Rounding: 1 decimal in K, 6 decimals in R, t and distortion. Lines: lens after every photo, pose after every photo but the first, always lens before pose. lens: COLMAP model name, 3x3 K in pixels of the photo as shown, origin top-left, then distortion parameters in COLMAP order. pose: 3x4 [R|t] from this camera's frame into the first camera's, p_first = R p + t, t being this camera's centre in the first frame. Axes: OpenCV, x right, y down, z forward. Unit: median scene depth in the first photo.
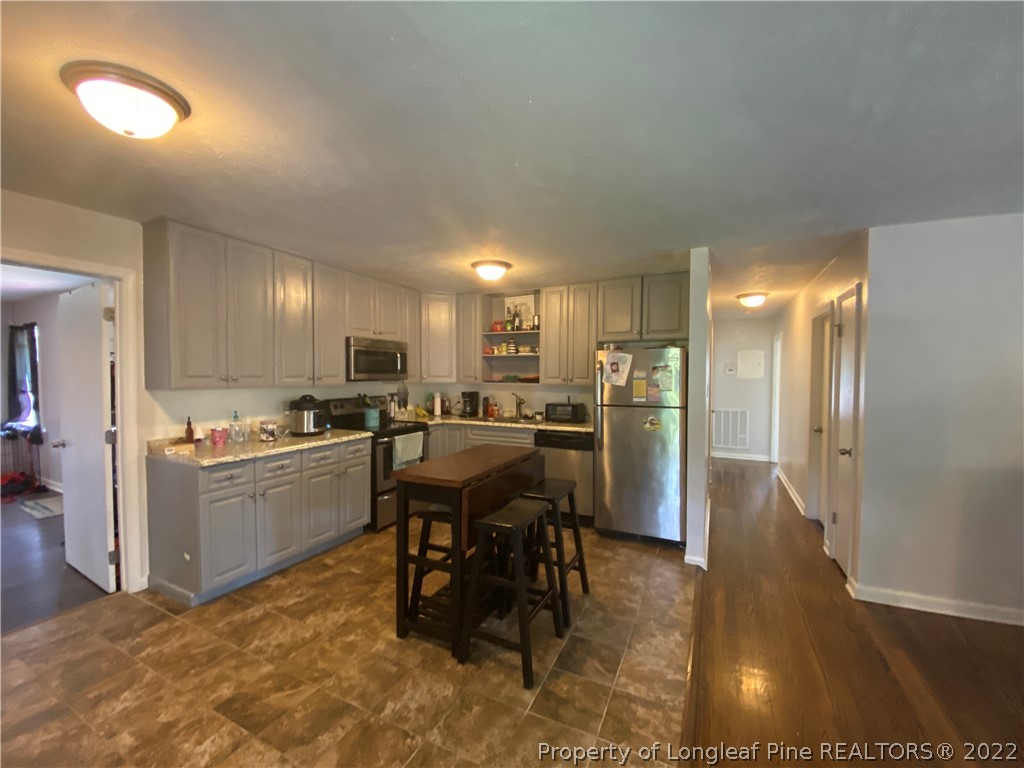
lens RADIAL K [[412.9, 0, 512.0], [0, 412.9, 384.0], [0, 0, 1]] dist [0.014193, -0.018498]
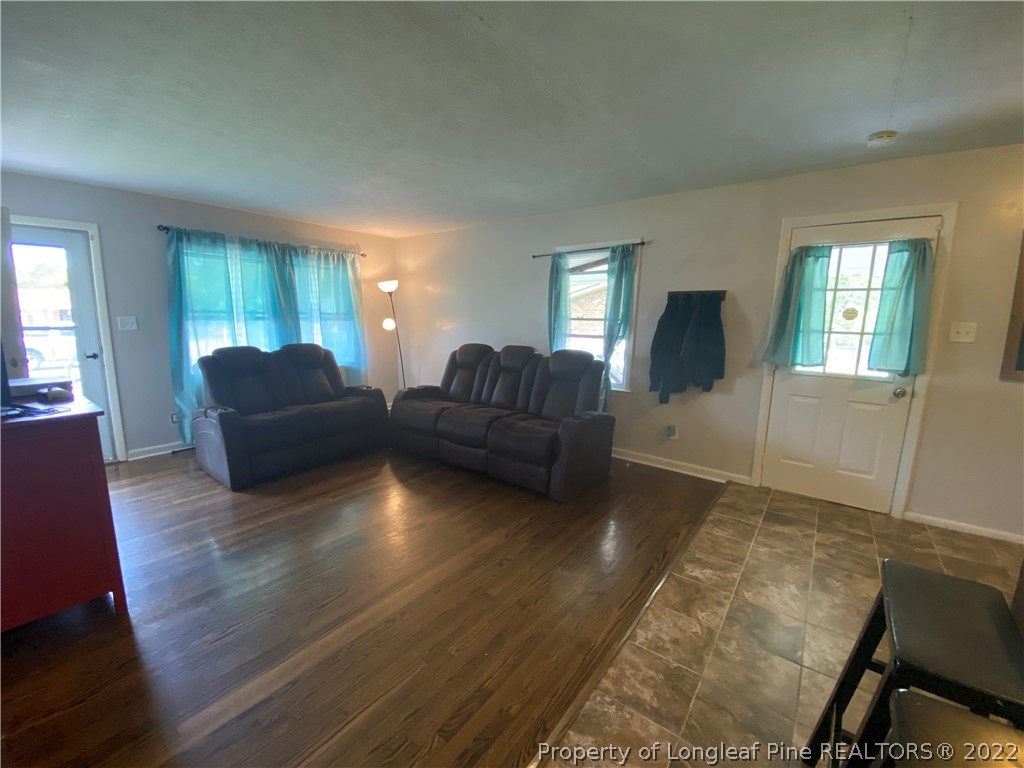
lens RADIAL K [[412.9, 0, 512.0], [0, 412.9, 384.0], [0, 0, 1]] dist [0.014193, -0.018498]
pose [[-0.978902, -0.051357, 0.197773, 0.246305], [-0.013621, 0.982148, 0.187618, 0.005908], [-0.203878, 0.180966, -0.962125, 0.963907]]
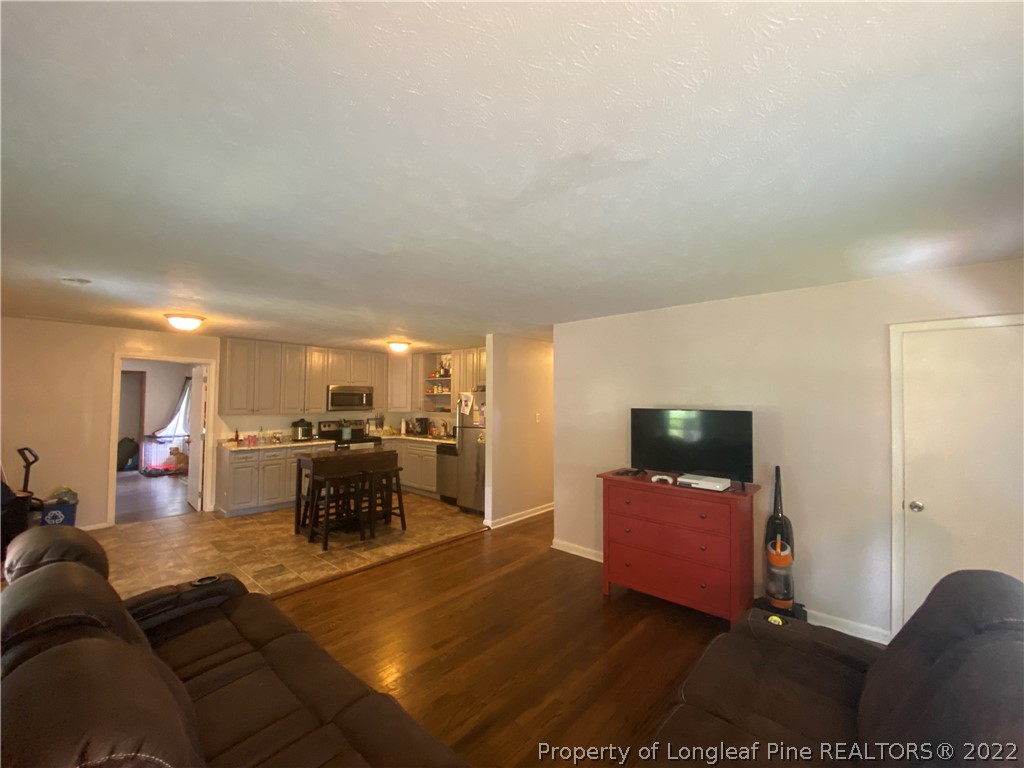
lens RADIAL K [[412.9, 0, 512.0], [0, 412.9, 384.0], [0, 0, 1]] dist [0.014193, -0.018498]
pose [[0.964299, -0.013355, -0.264478, 0.955044], [-0.004191, 0.997833, -0.065666, -0.010863], [0.264782, 0.064430, 0.962154, -0.553276]]
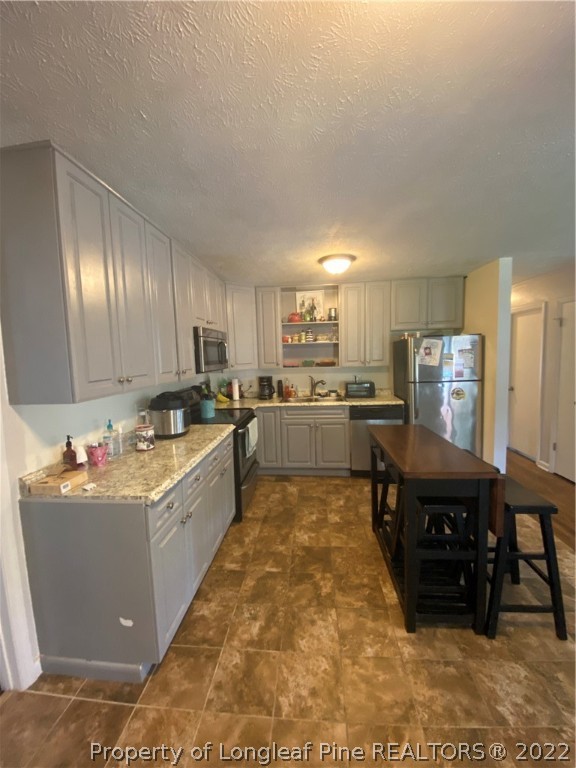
lens RADIAL K [[309.7, 0, 288.0], [0, 309.7, 384.0], [0, 0, 1]] dist [0.014193, -0.018498]
pose [[0.933722, -0.064961, 0.352055, -0.537405], [0.041735, 0.996446, 0.073171, -0.031268], [-0.355557, -0.053628, 0.933115, 0.313440]]
